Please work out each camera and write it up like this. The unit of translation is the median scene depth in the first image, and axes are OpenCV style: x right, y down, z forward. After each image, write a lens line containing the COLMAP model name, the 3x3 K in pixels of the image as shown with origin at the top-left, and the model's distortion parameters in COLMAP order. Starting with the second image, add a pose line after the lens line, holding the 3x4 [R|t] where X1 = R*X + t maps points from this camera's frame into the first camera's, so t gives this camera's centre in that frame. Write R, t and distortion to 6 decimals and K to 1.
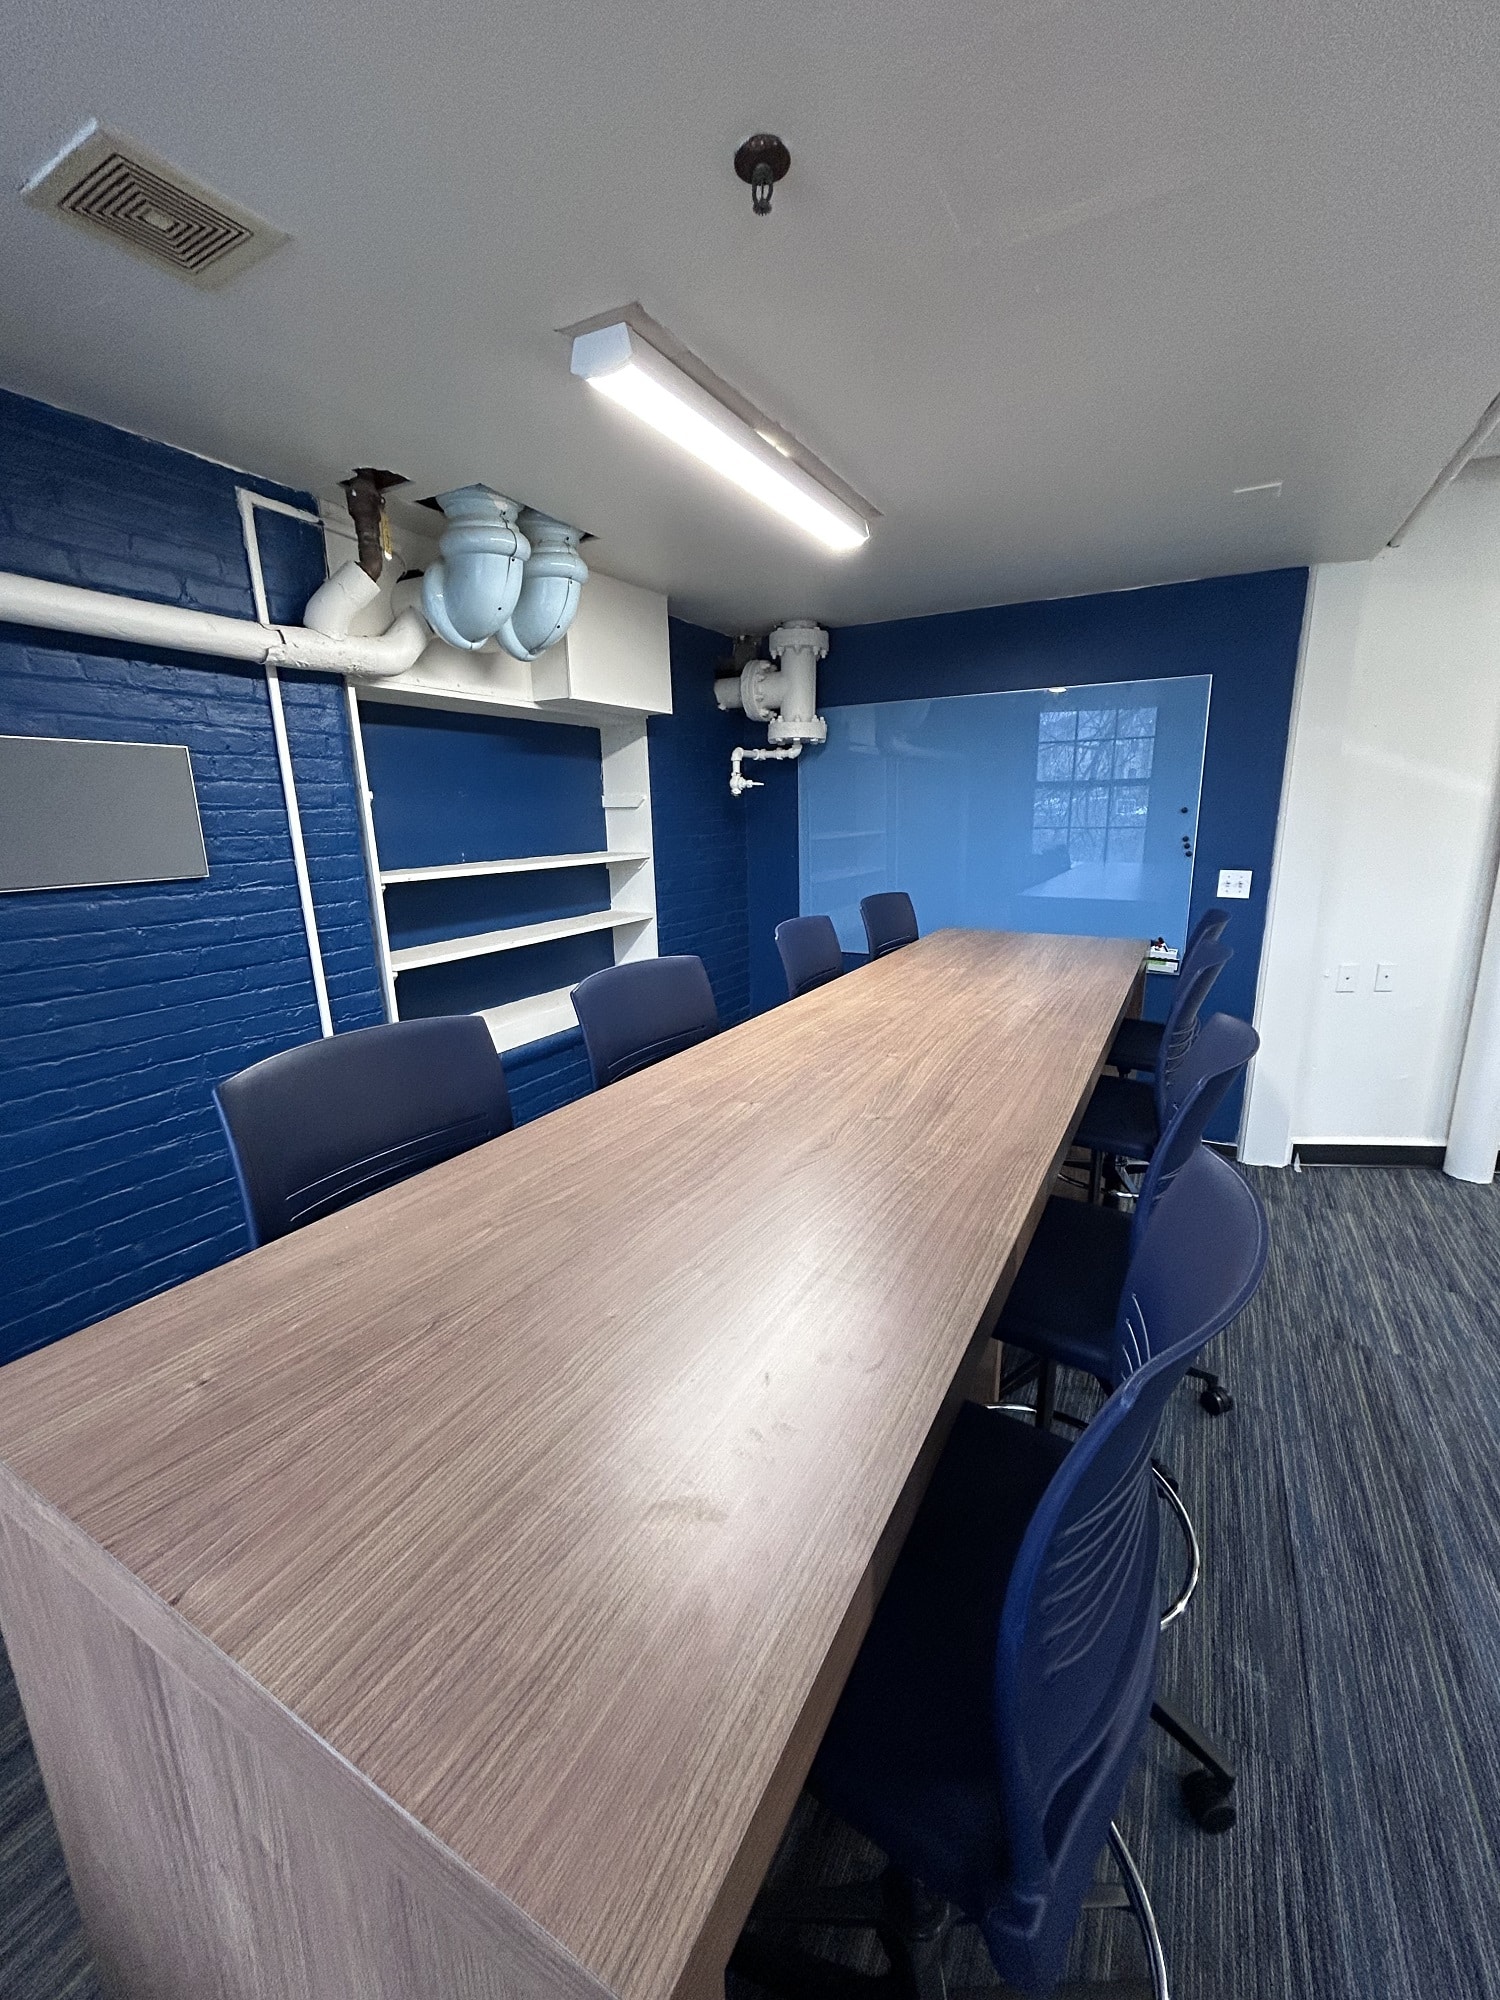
lens RADIAL K [[802.7, 0, 744.1], [0, 802.7, 997.4], [0, 0, 1]] dist [-0.001547, 0.000796]
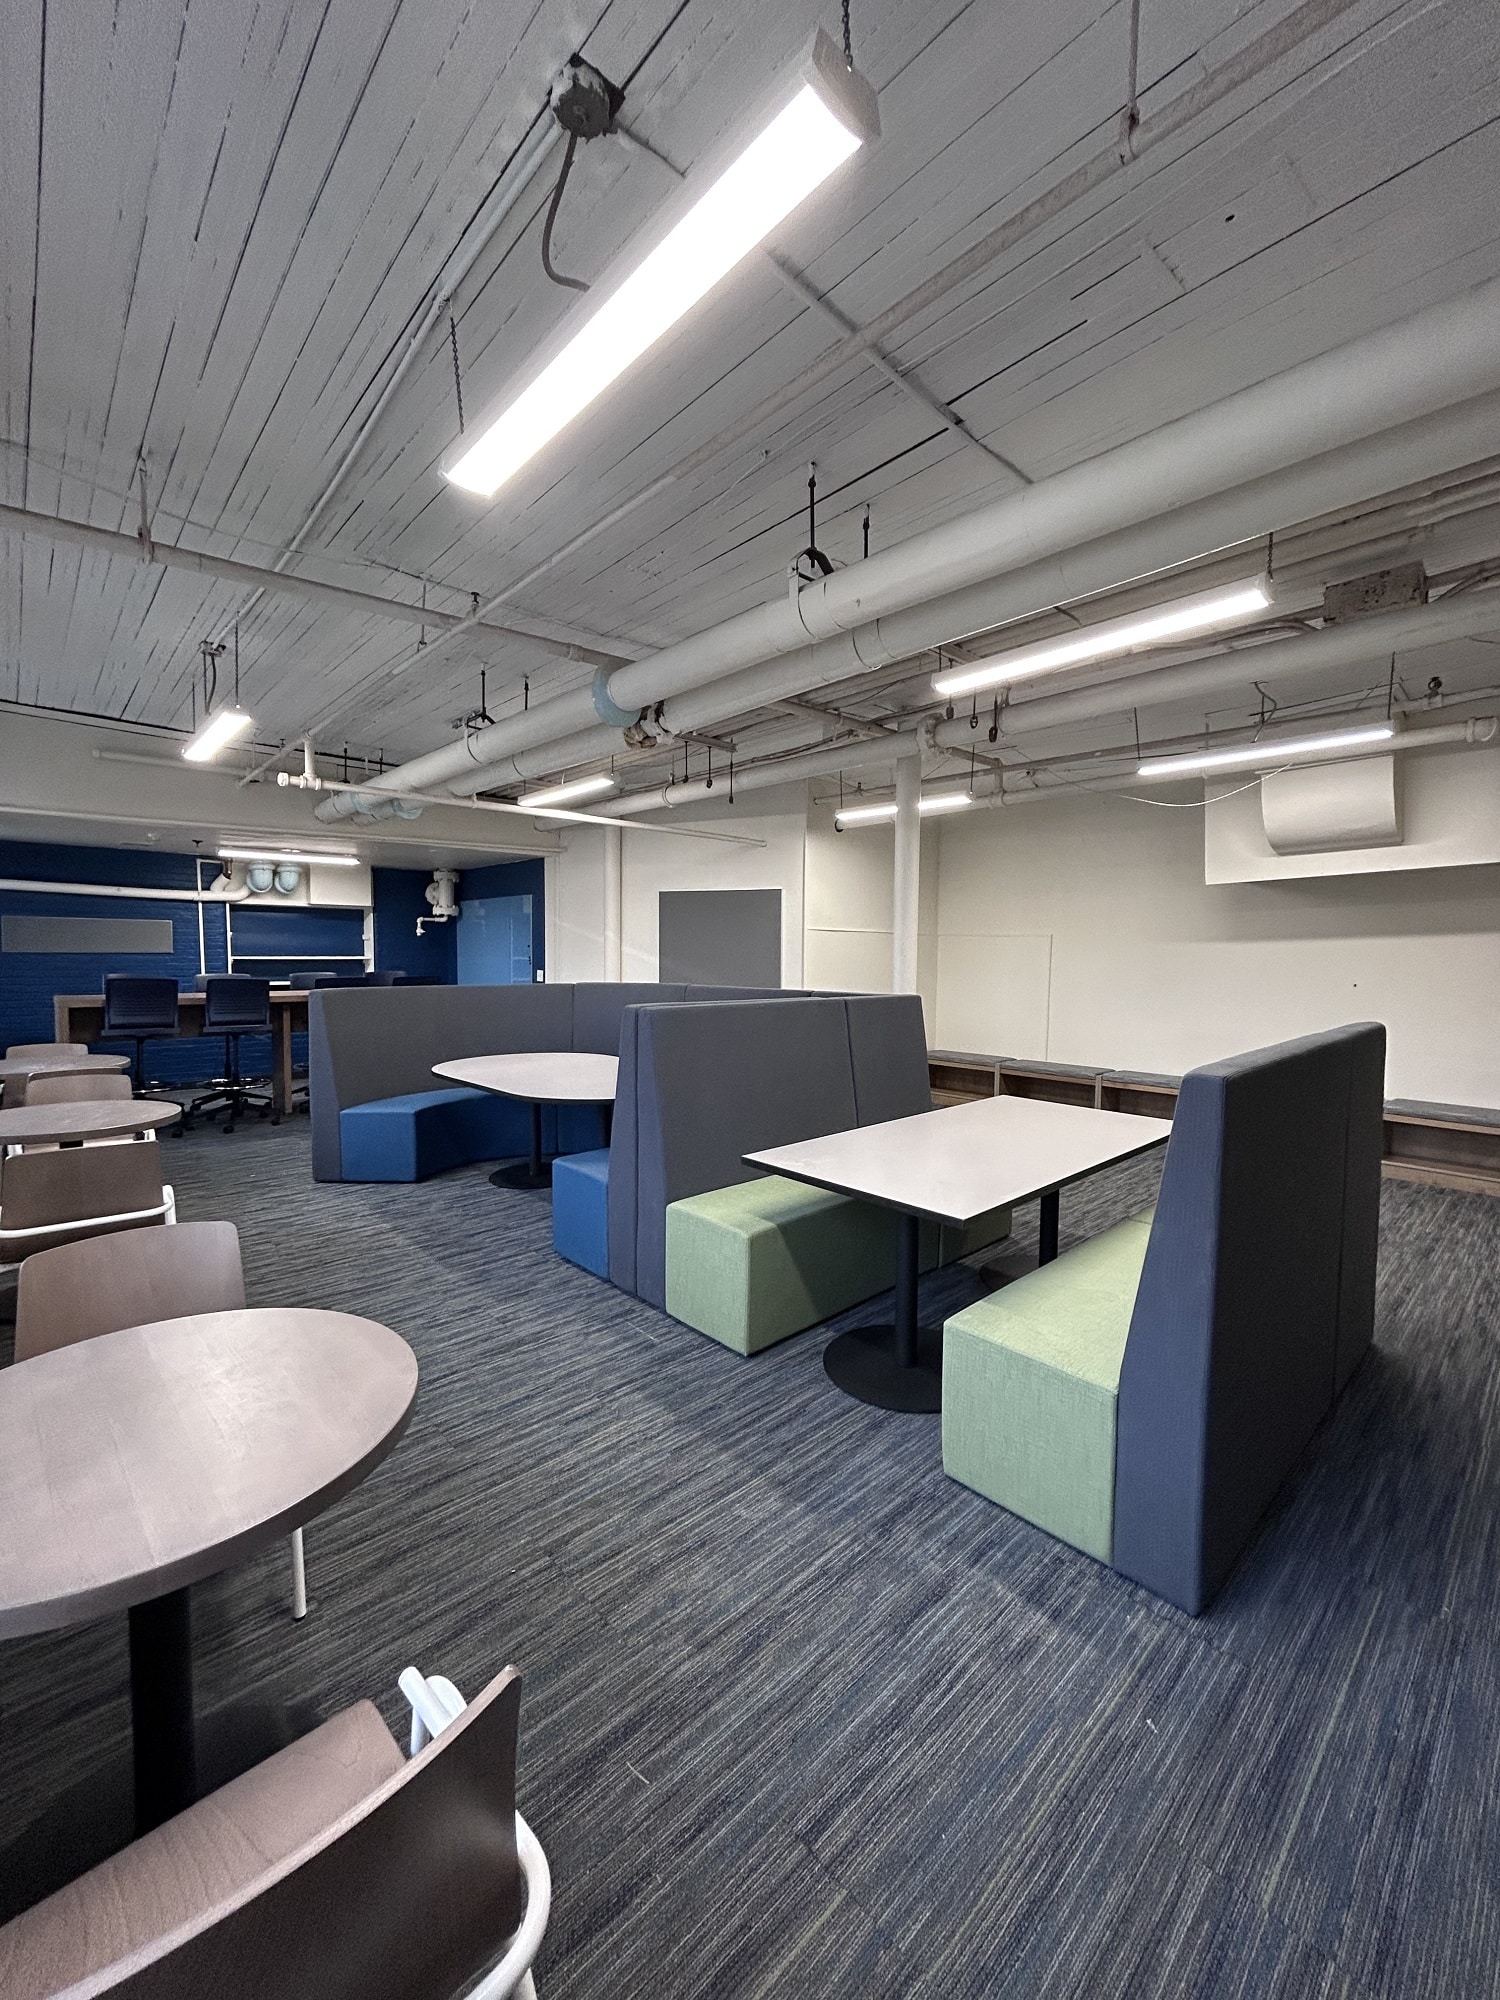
lens RADIAL K [[802.7, 0, 749.4], [0, 802.7, 997.4], [0, 0, 1]] dist [-0.001547, 0.000796]
pose [[0.955120, 0.047863, -0.292326, 1.691493], [-0.094815, 0.984338, -0.148621, 0.200018], [0.280635, 0.169668, 0.944699, -0.997060]]
